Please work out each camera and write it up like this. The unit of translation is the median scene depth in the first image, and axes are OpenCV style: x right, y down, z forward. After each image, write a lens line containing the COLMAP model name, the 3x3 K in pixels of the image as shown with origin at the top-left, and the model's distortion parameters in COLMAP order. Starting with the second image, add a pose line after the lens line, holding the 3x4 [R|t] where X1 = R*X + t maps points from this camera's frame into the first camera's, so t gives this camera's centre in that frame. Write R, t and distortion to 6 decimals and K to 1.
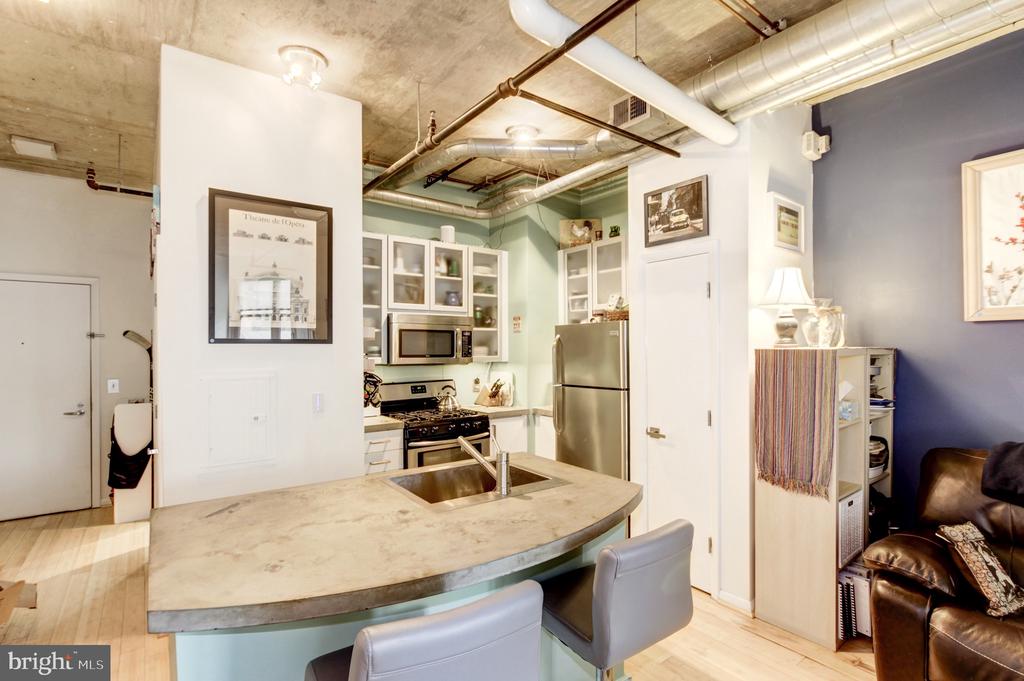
lens RADIAL K [[480.6, 0, 505.4], [0, 480.6, 347.6], [0, 0, 1]] dist [-0.010939, 0.003619]
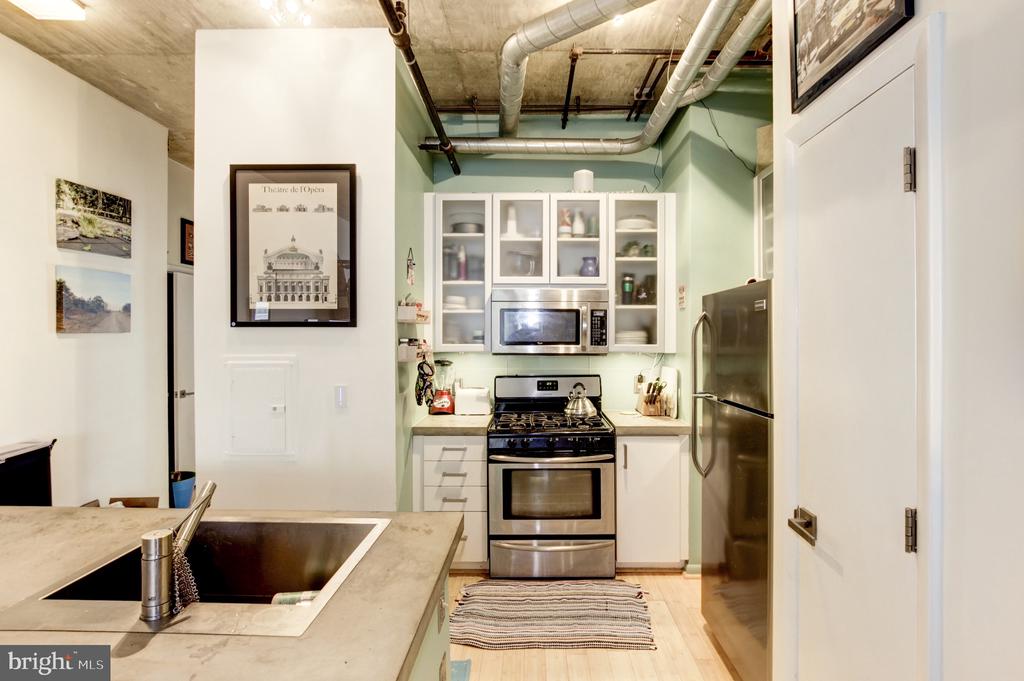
lens RADIAL K [[480.6, 0, 524.6], [0, 480.6, 333.4], [0, 0, 1]] dist [-0.010939, 0.003619]
pose [[0.807499, 0.002368, -0.589864, 0.263108], [-0.003244, 0.999995, -0.000426, 0.001901], [0.589859, 0.002258, 0.807503, 0.355159]]
